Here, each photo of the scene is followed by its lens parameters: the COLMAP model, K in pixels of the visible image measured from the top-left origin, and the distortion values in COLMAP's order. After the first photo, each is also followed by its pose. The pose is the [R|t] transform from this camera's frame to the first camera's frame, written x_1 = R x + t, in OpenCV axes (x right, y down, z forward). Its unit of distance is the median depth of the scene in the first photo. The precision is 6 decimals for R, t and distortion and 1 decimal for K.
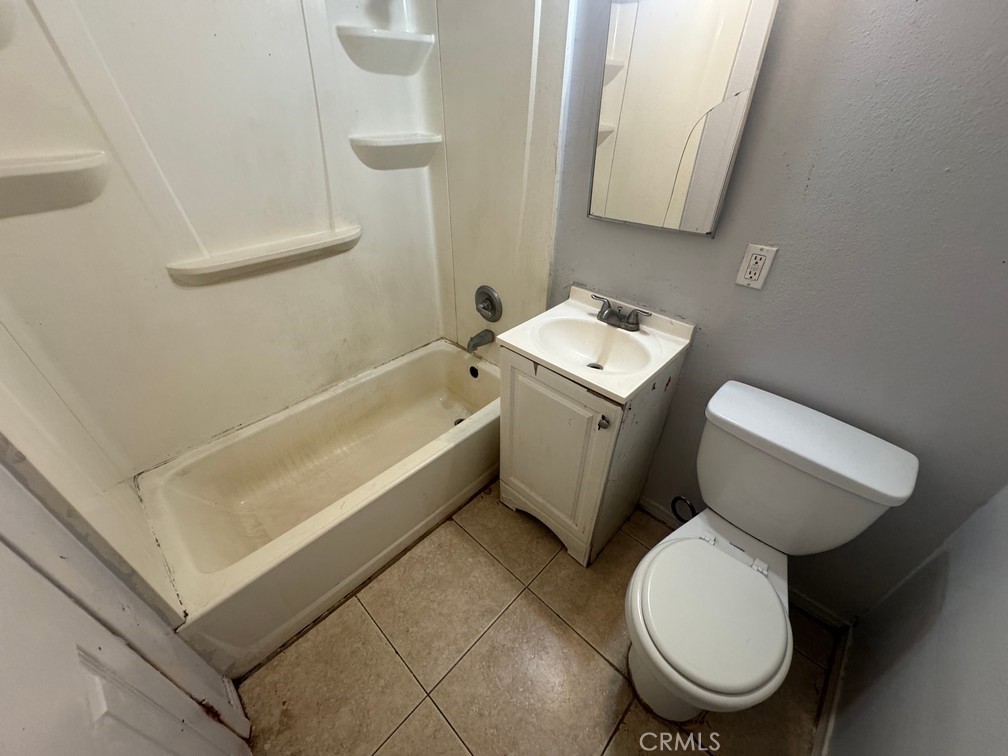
lens RADIAL K [[401.5, 0, 501.9], [0, 401.5, 379.0], [0, 0, 1]] dist [-0.005210, 0.001480]
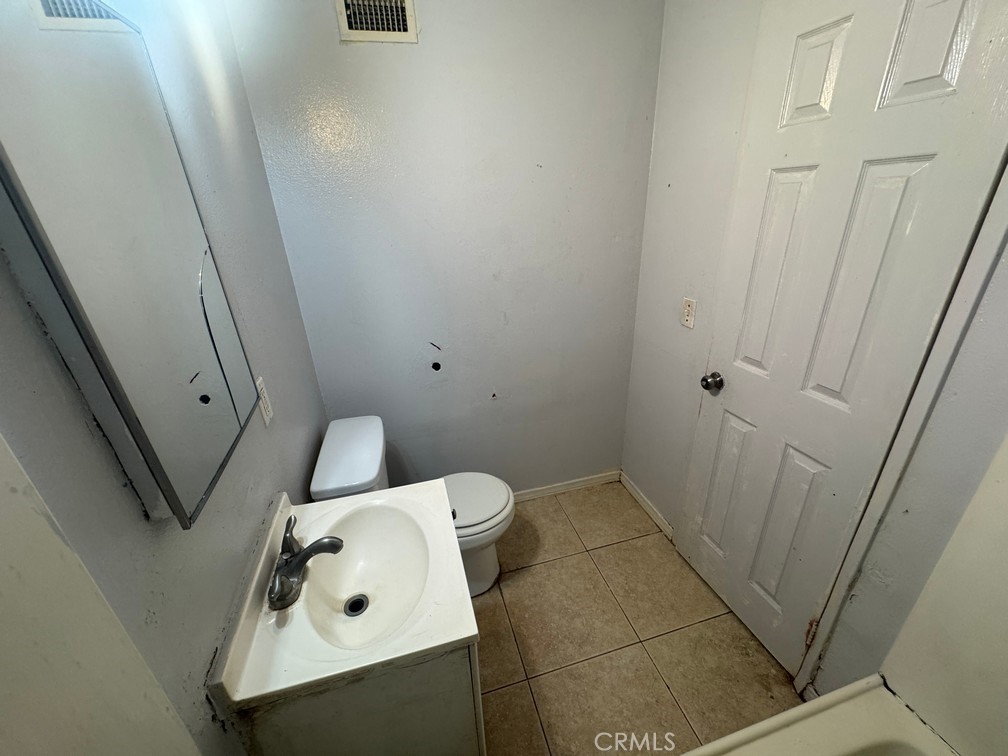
lens RADIAL K [[401.5, 0, 502.9], [0, 401.5, 378.7], [0, 0, 1]] dist [-0.005210, 0.001480]
pose [[-0.857716, -0.183358, 0.480315, -0.232559], [0.323057, 0.534549, 0.780956, -0.683319], [-0.399946, 0.825008, -0.399256, 0.872471]]
